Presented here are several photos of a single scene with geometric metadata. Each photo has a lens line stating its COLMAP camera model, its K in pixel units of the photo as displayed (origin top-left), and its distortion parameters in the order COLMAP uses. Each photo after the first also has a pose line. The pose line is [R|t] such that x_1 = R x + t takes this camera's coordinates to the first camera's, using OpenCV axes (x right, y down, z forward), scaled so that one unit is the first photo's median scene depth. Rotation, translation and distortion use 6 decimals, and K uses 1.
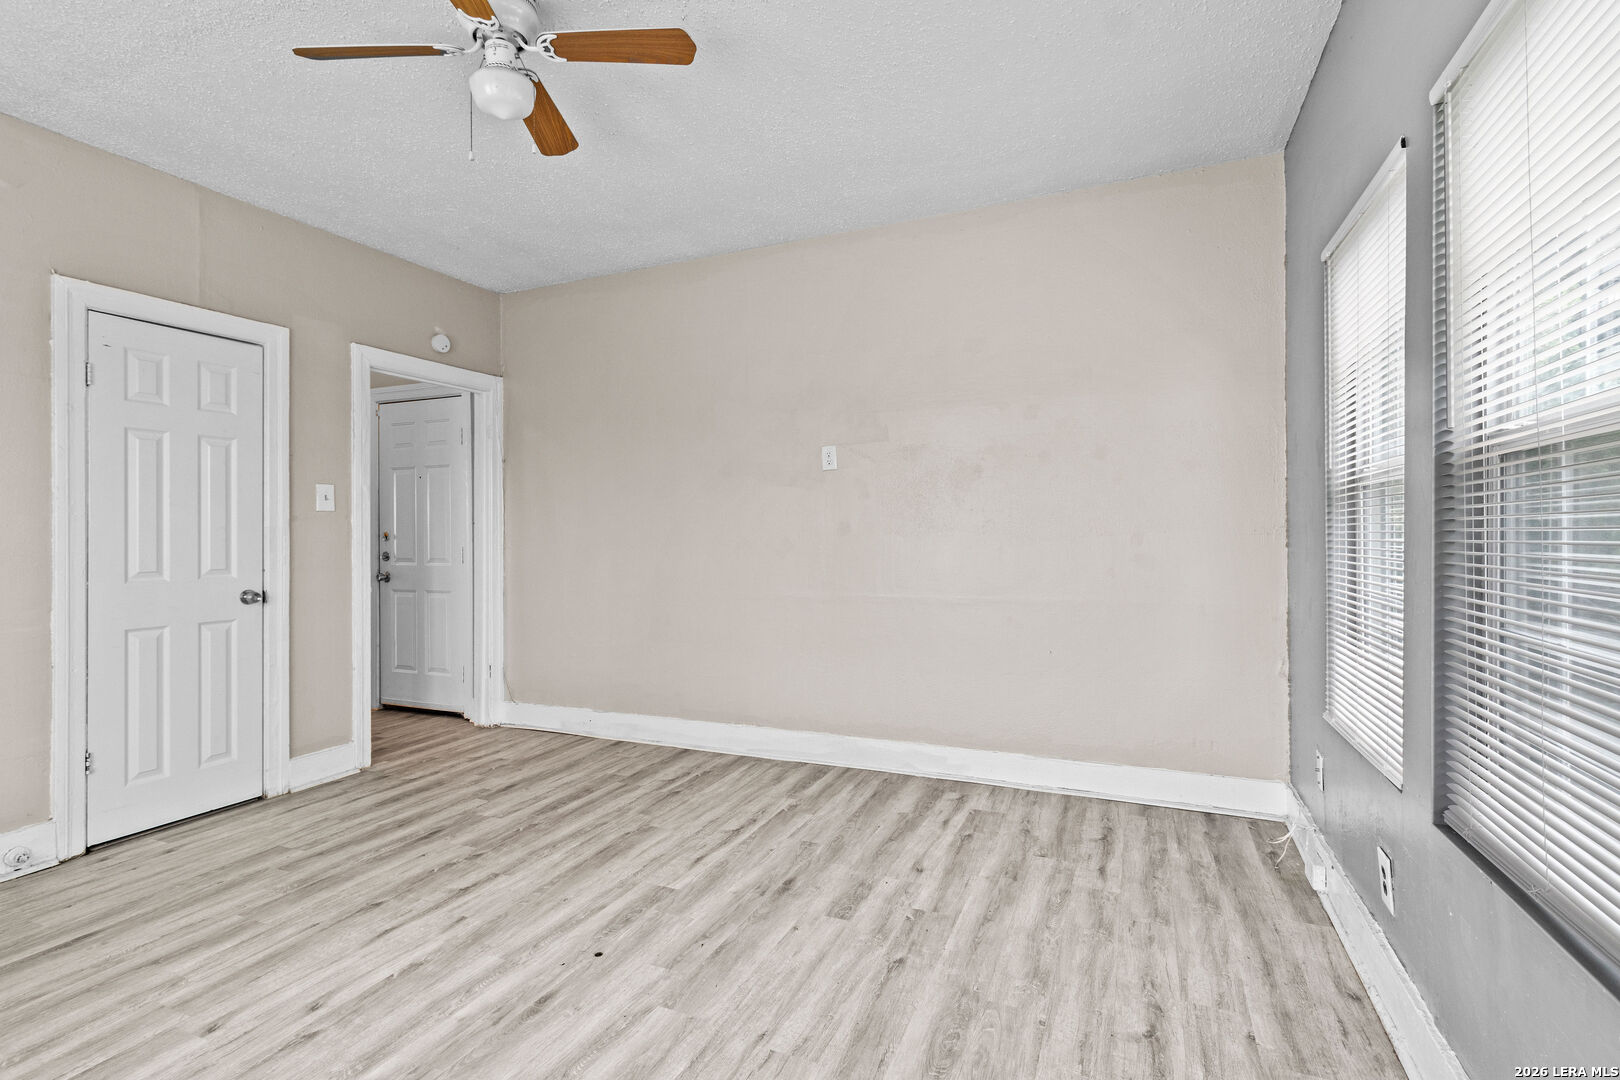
lens RADIAL K [[751.3, 0, 812.9], [0, 751.3, 534.4], [0, 0, 1]] dist [0.003064, -0.001385]
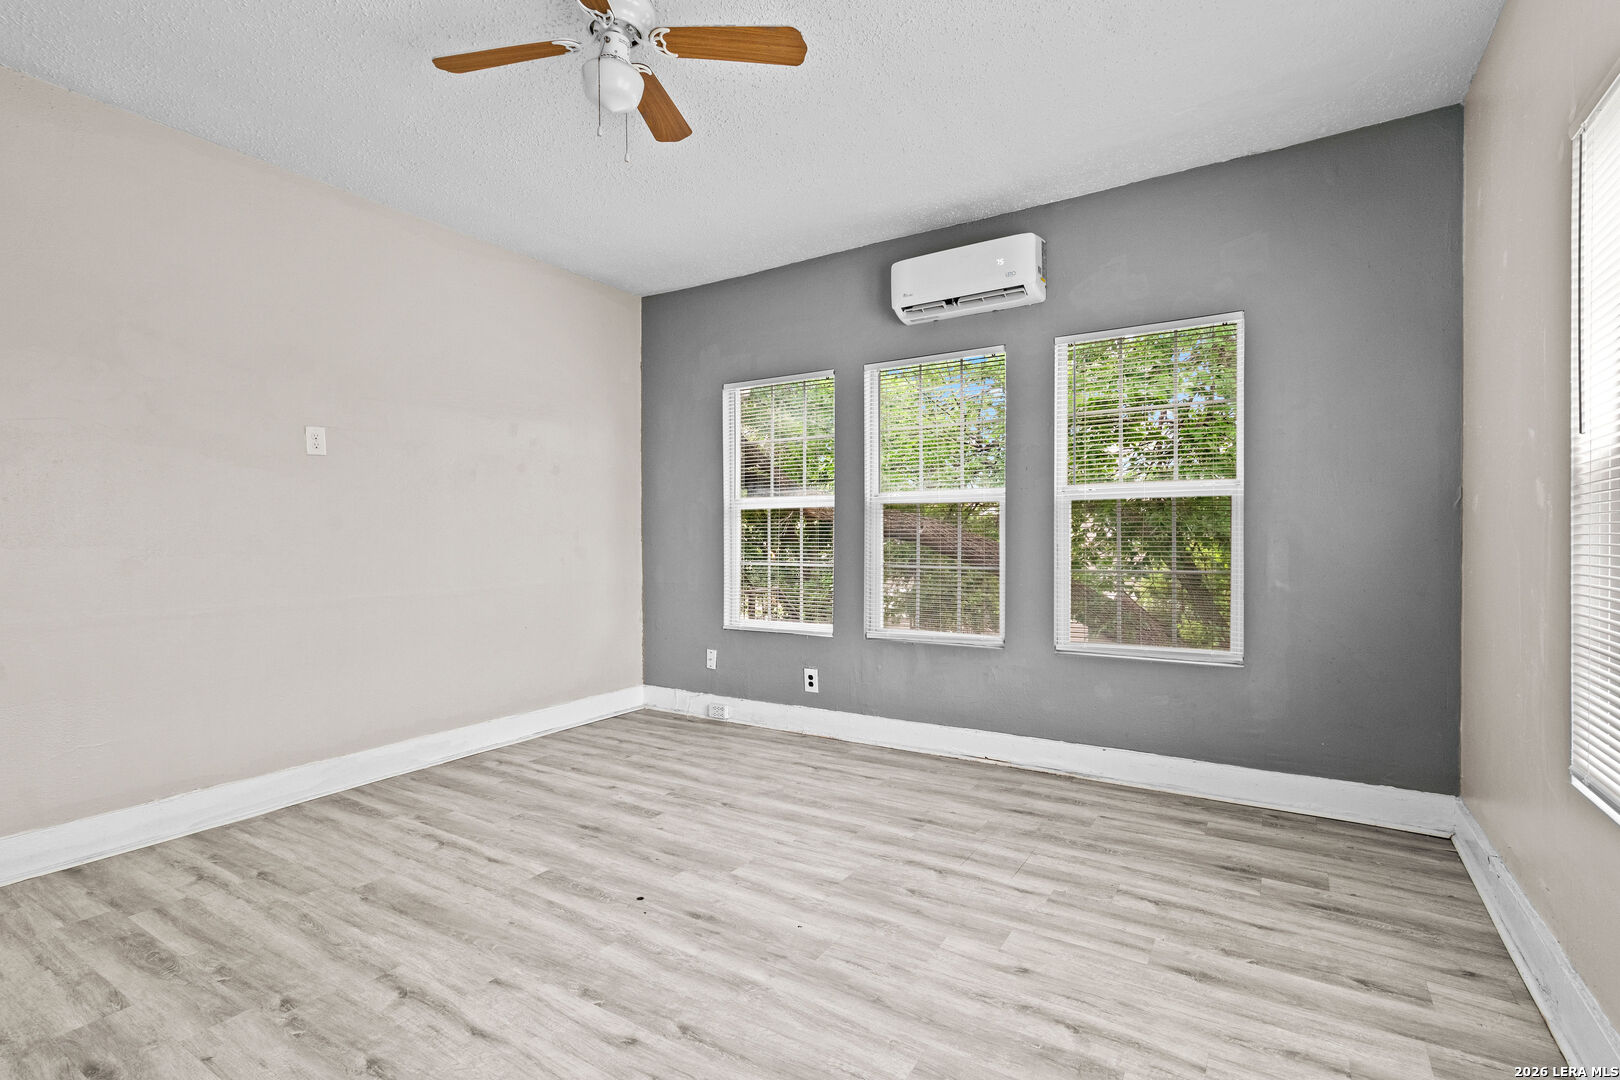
lens RADIAL K [[744.6, 0, 805.2], [0, 744.6, 536.3], [0, 0, 1]] dist [0.001293, -0.000570]
pose [[0.164931, 0.001404, 0.986304, -1.000206], [0.000354, 0.999999, -0.001483, 0.012156], [-0.986305, 0.000594, 0.164930, 0.423457]]
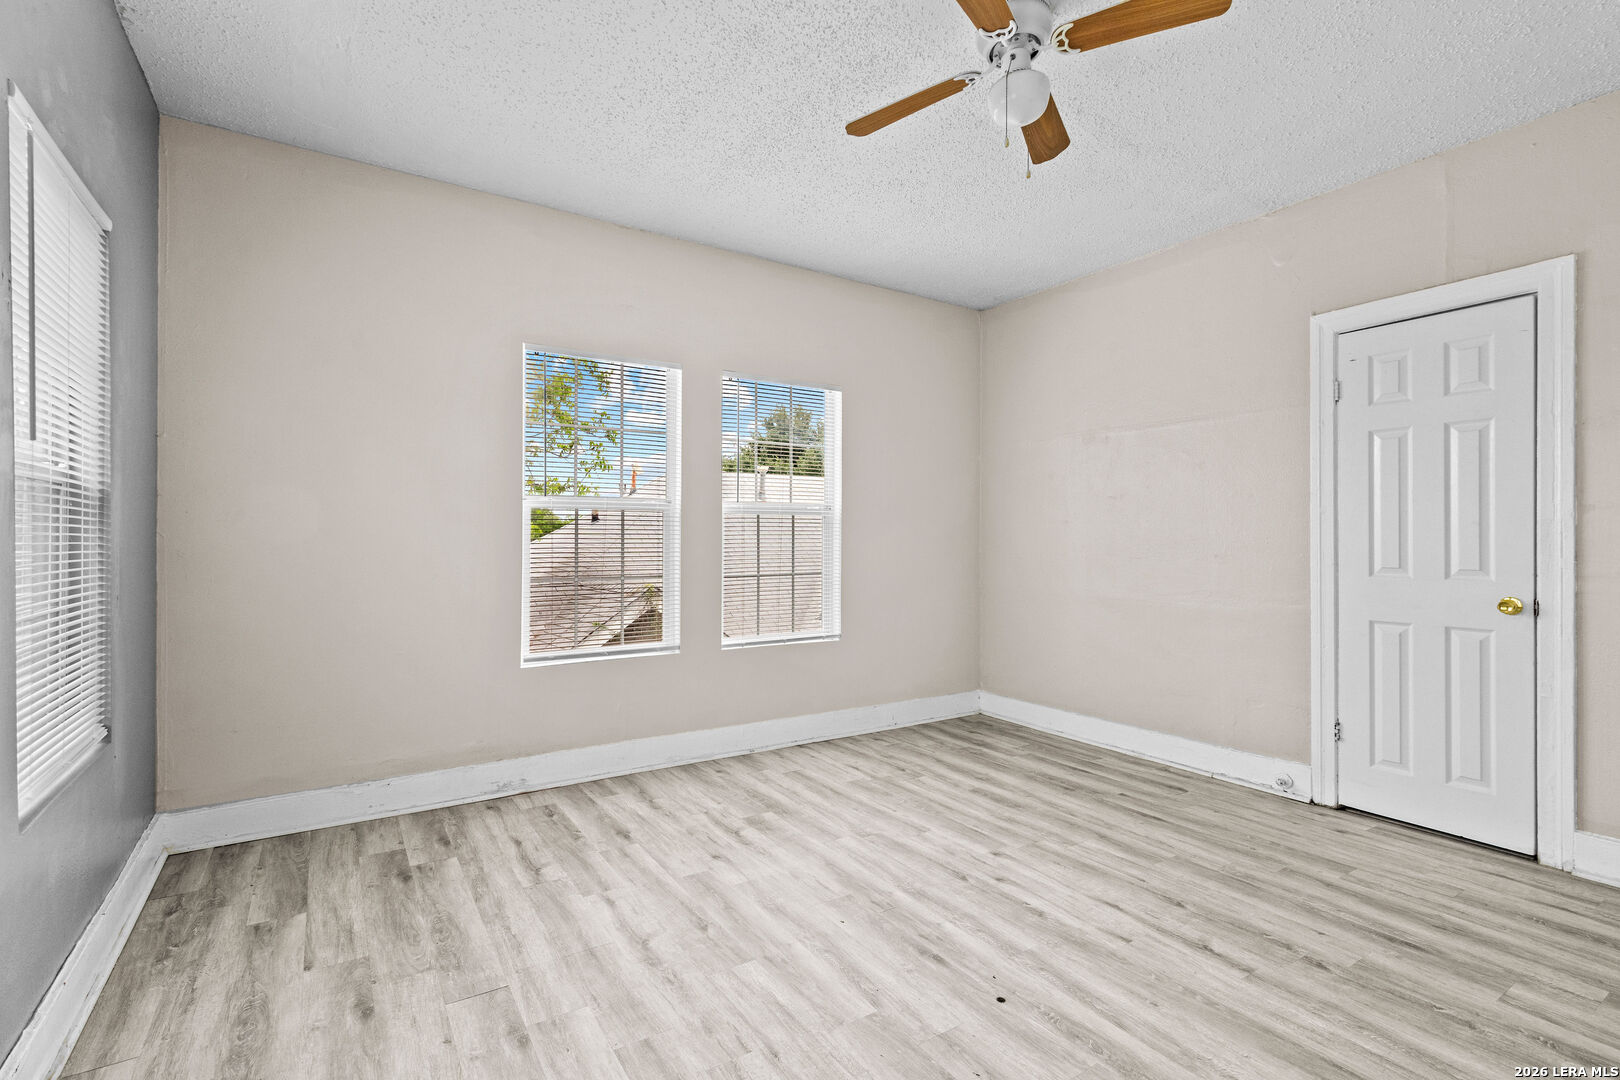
lens RADIAL K [[751.3, 0, 812.9], [0, 751.3, 534.4], [0, 0, 1]] dist [0.003064, -0.001385]
pose [[-0.559510, 0.001399, -0.828823, 0.433526], [0.005911, 0.999980, -0.002302, 0.002406], [0.828803, -0.006187, -0.559507, 0.979122]]
